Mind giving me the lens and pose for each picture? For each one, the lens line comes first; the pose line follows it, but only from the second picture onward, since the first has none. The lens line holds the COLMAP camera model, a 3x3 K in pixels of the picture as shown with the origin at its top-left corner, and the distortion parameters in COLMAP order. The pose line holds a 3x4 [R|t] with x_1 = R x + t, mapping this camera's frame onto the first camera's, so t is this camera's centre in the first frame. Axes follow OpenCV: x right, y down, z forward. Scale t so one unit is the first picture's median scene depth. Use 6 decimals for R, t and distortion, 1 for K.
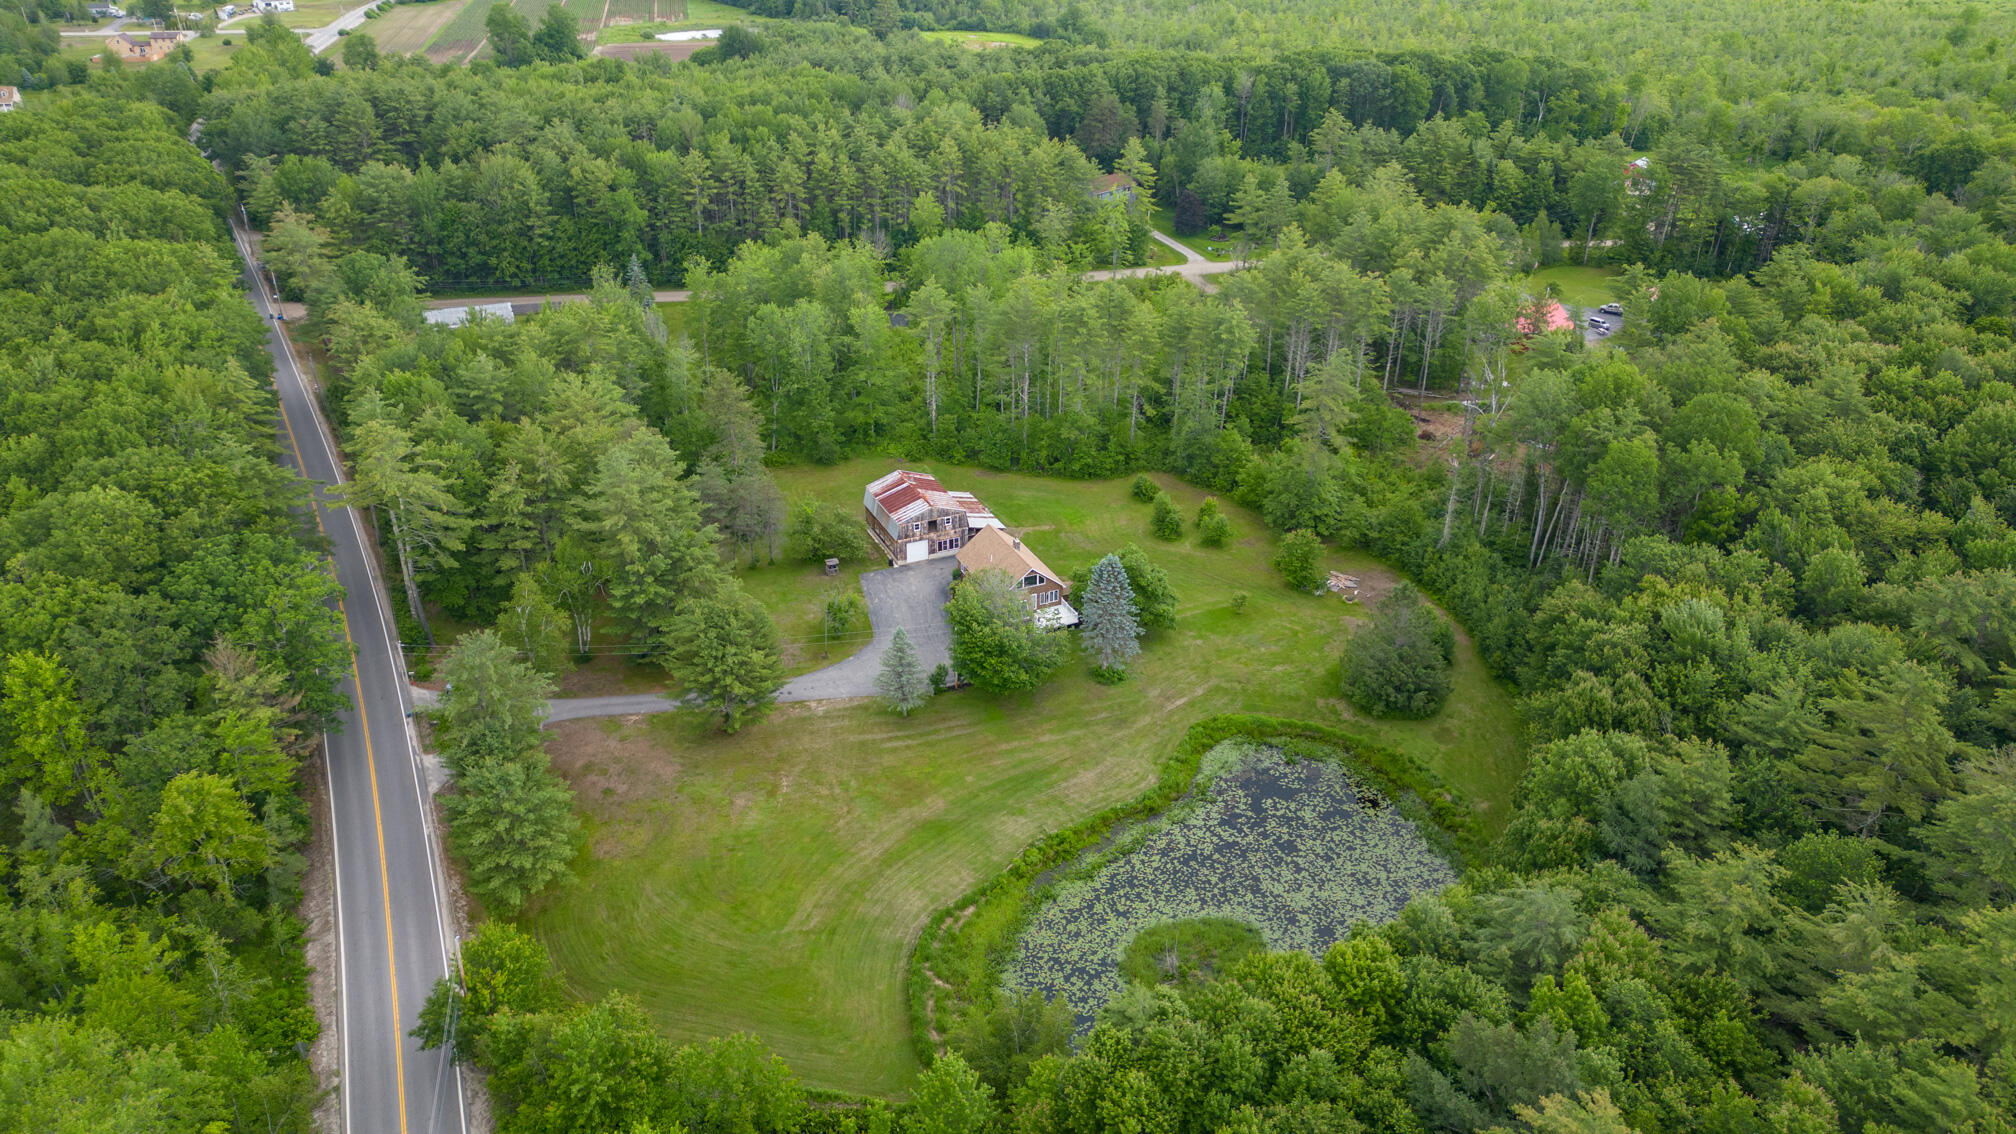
lens RADIAL K [[1391.1, 0, 1001.0], [0, 1391.1, 597.8], [0, 0, 1]] dist [0.036388, -0.025151]
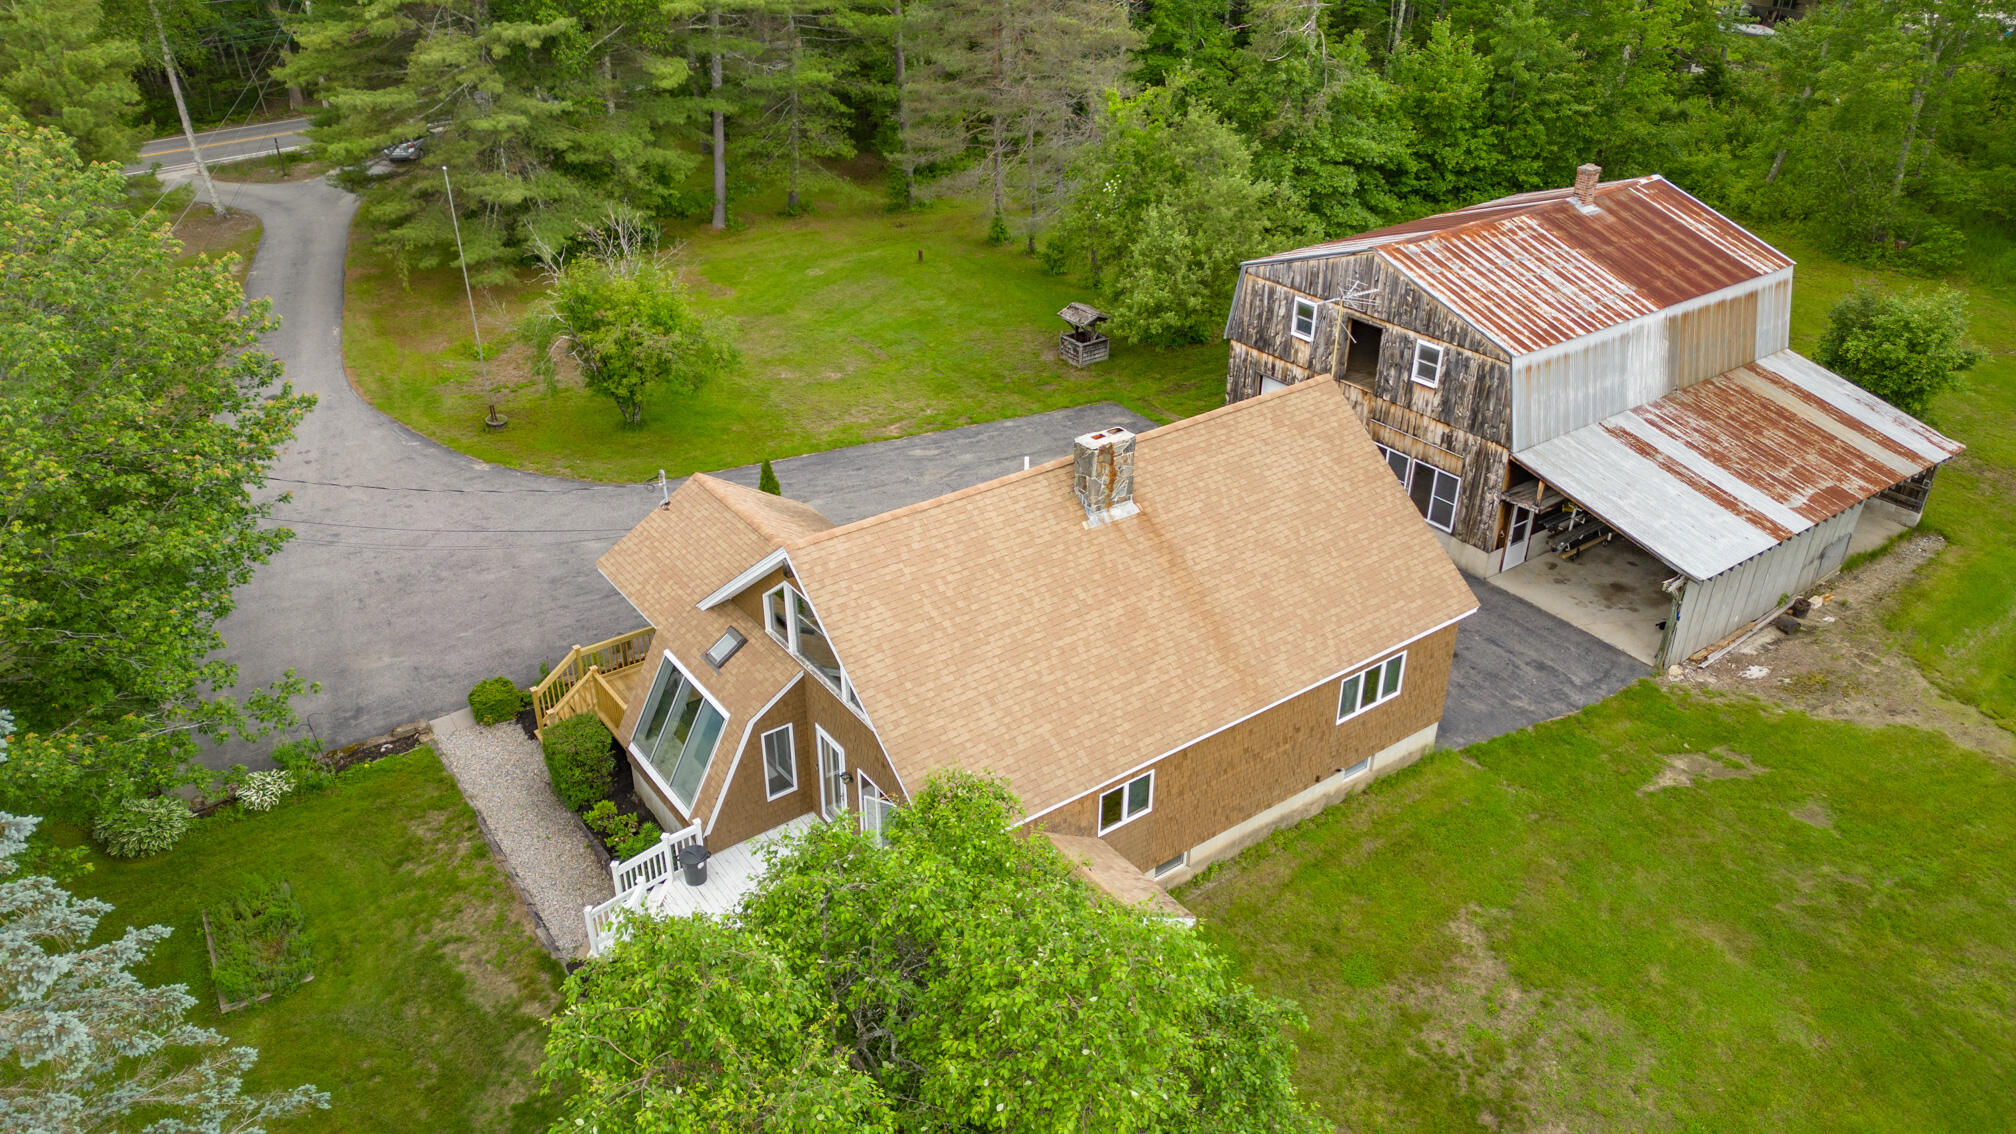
lens RADIAL K [[1410.2, 0, 1004.3], [0, 1410.2, 561.4], [0, 0, 1]] dist [0.111092, -0.171538]
pose [[0.200038, 0.470821, -0.859251, 0.138294], [-0.472780, 0.814508, 0.336239, -0.071746], [0.858175, 0.338976, 0.385527, 0.872391]]
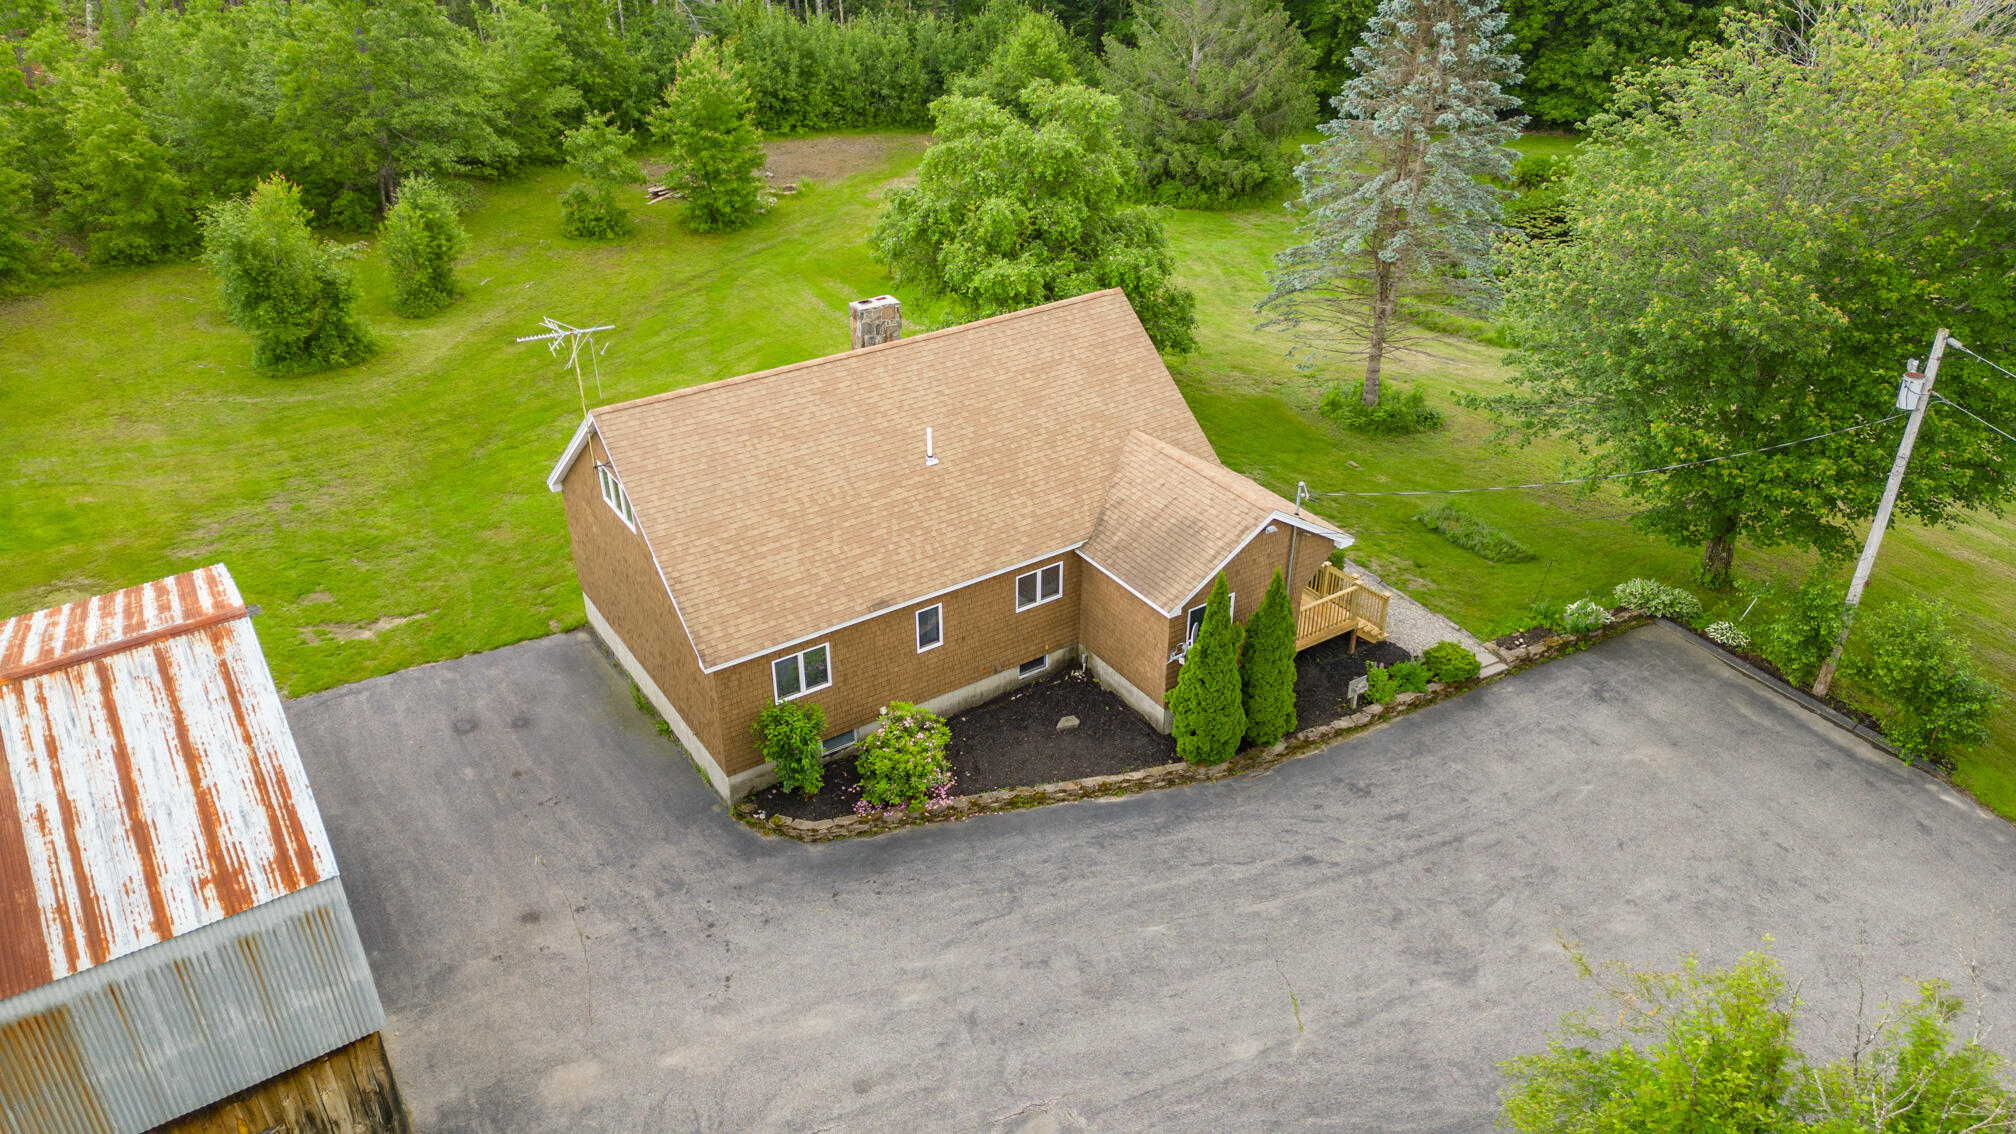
lens RADIAL K [[1400.9, 0, 1007.6], [0, 1400.9, 563.8], [0, 0, 1]] dist [0.097960, -0.105299]
pose [[-0.159309, -0.504505, 0.848584, -0.154414], [0.479415, 0.711869, 0.513228, -0.096844], [-0.863007, 0.488586, 0.128460, 0.911634]]
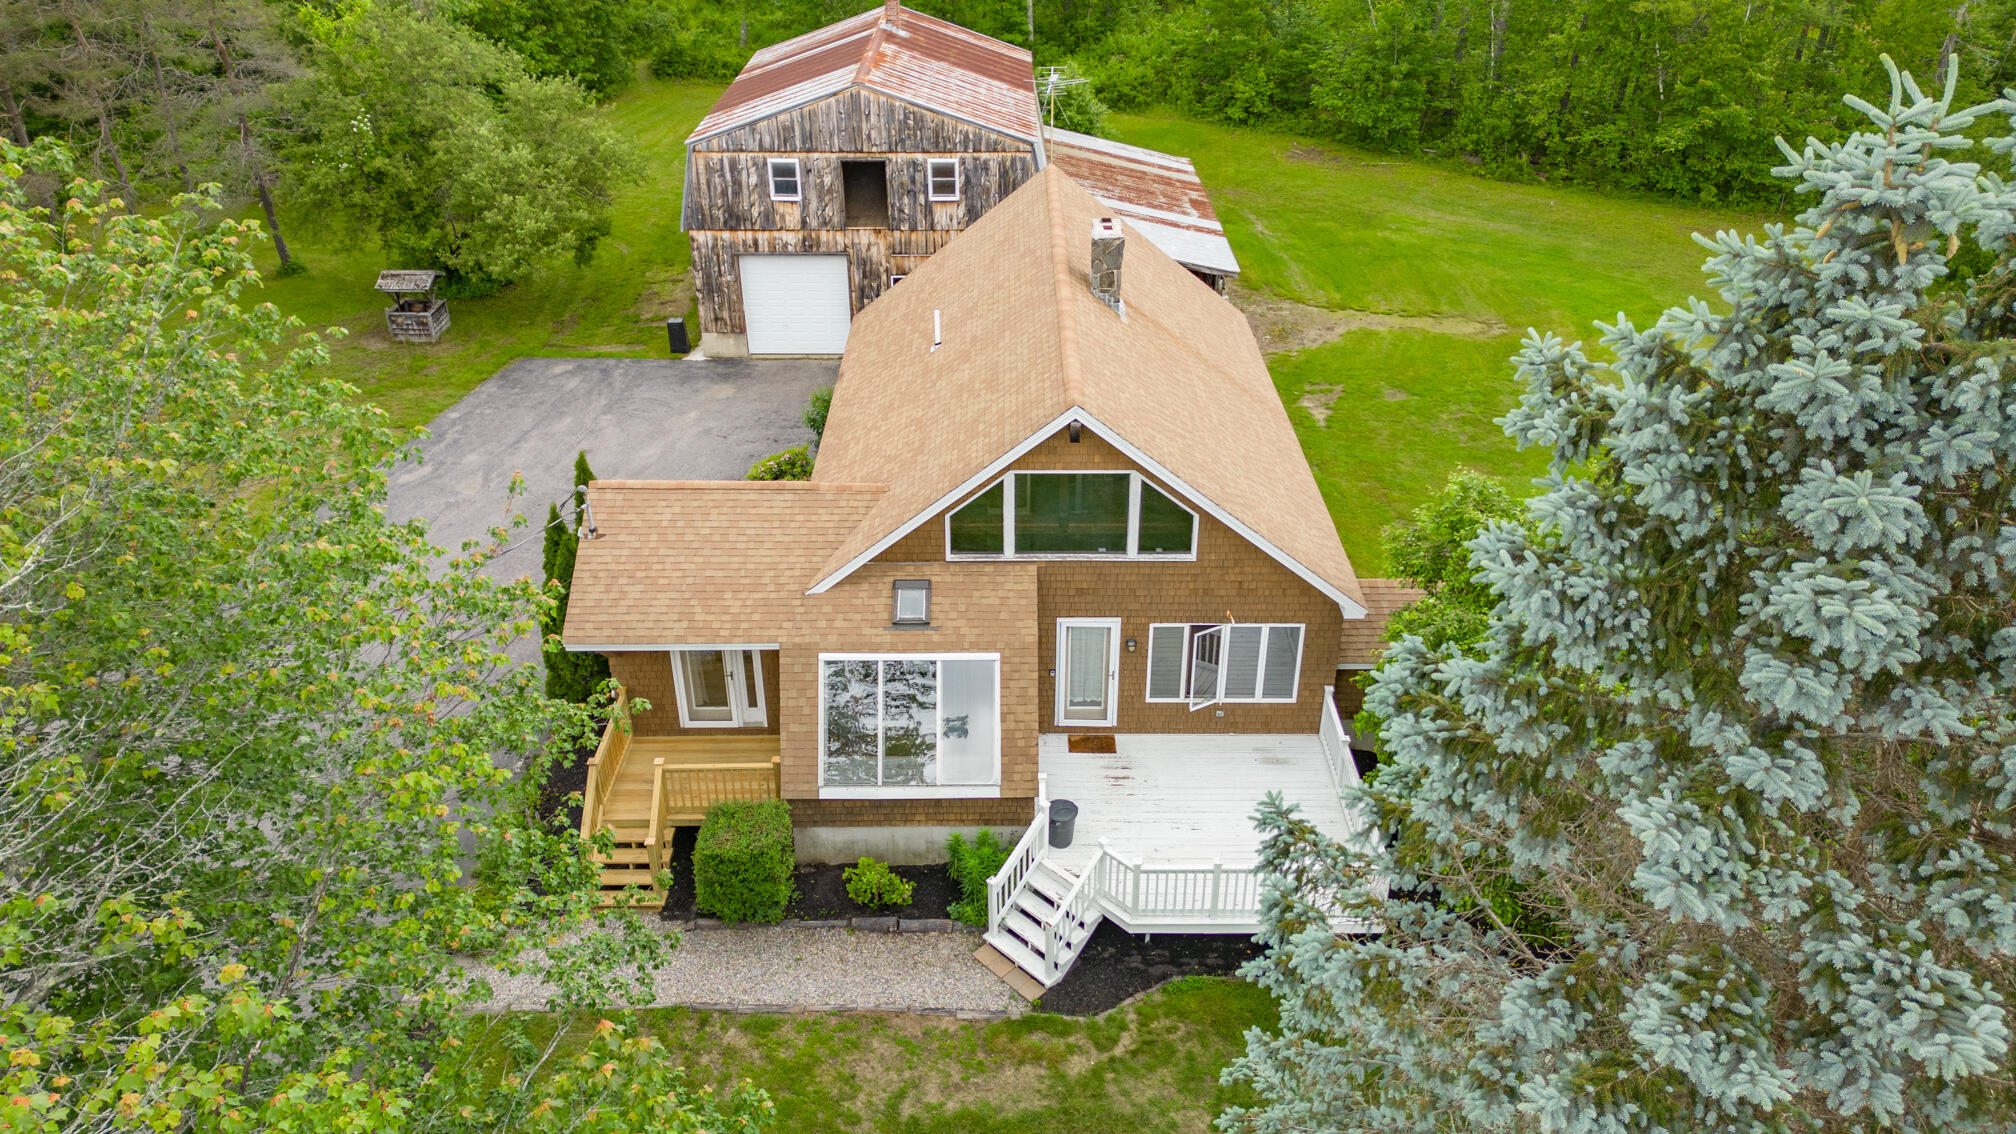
lens RADIAL K [[1404.8, 0, 1009.3], [0, 1404.8, 564.0], [0, 0, 1]] dist [0.079733, -0.077174]
pose [[0.912681, 0.199418, -0.356715, 0.058563], [-0.191512, 0.979790, 0.057743, -0.012445], [0.361021, 0.015615, 0.932427, 0.799583]]
